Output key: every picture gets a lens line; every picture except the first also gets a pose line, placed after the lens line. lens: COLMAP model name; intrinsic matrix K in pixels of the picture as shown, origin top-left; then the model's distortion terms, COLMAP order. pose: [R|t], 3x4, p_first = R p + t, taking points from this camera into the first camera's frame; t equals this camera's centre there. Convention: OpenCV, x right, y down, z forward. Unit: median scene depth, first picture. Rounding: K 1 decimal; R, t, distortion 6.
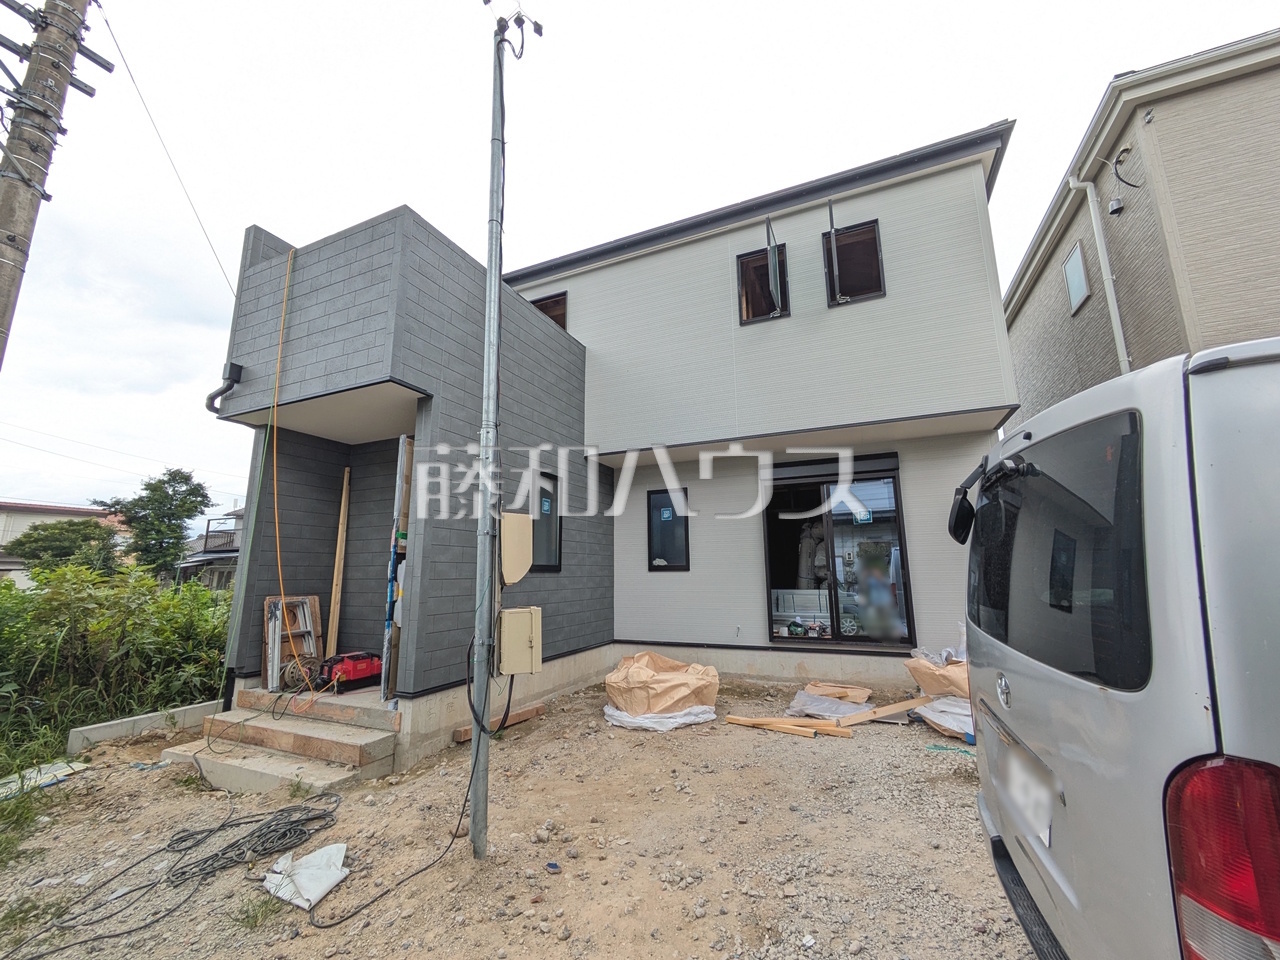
lens RADIAL K [[507.8, 0, 643.6], [0, 507.8, 484.5], [0, 0, 1]] dist [-0.002038, 0.000572]
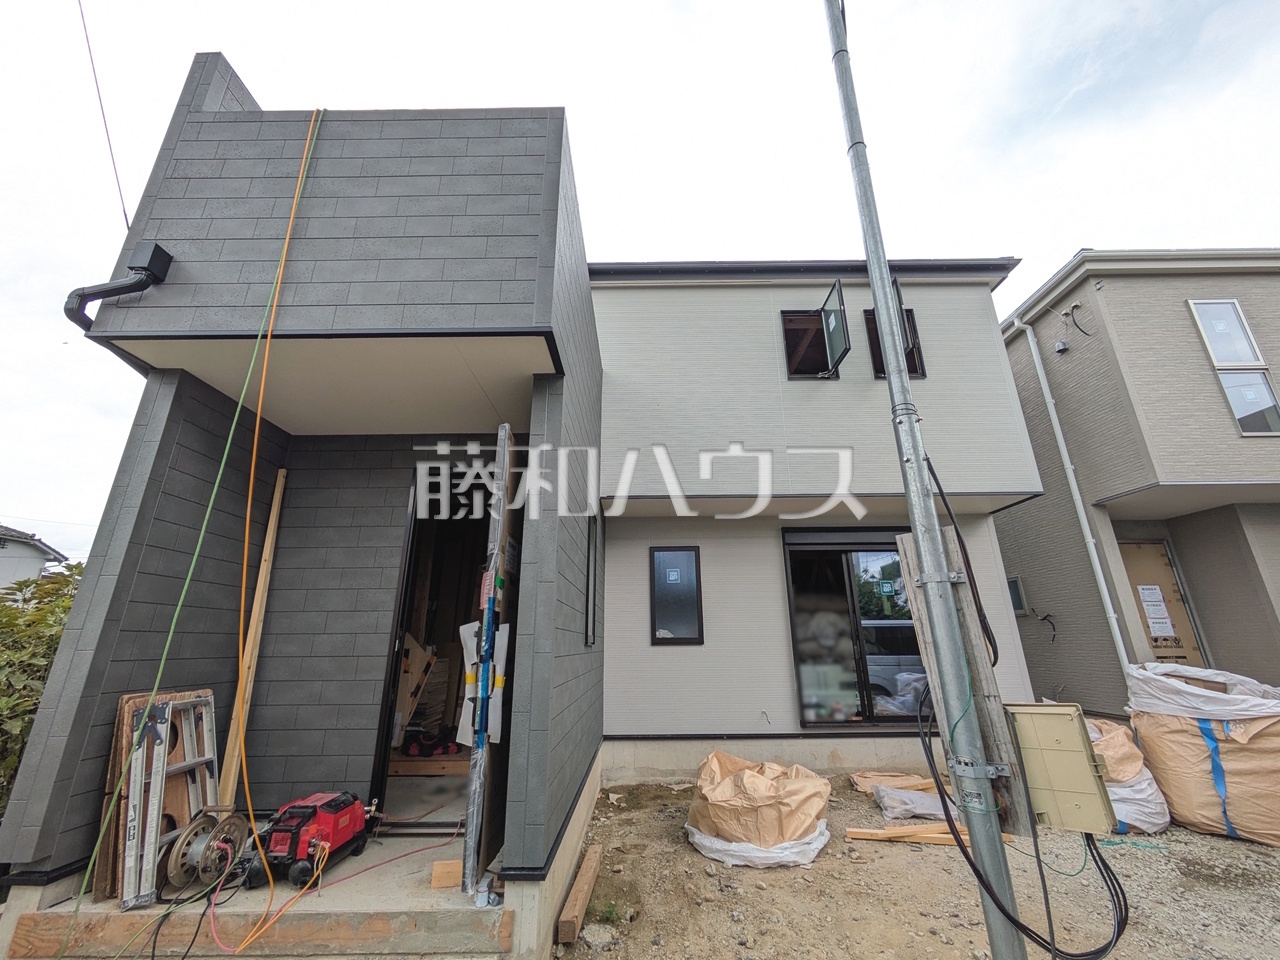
lens RADIAL K [[507.8, 0, 638.4], [0, 507.8, 485.9], [0, 0, 1]] dist [-0.002038, 0.000572]
pose [[0.916424, 0.122581, 0.380974, -0.497439], [-0.069684, 0.986270, -0.149718, 0.057106], [-0.394096, 0.110657, 0.912383, 0.320384]]
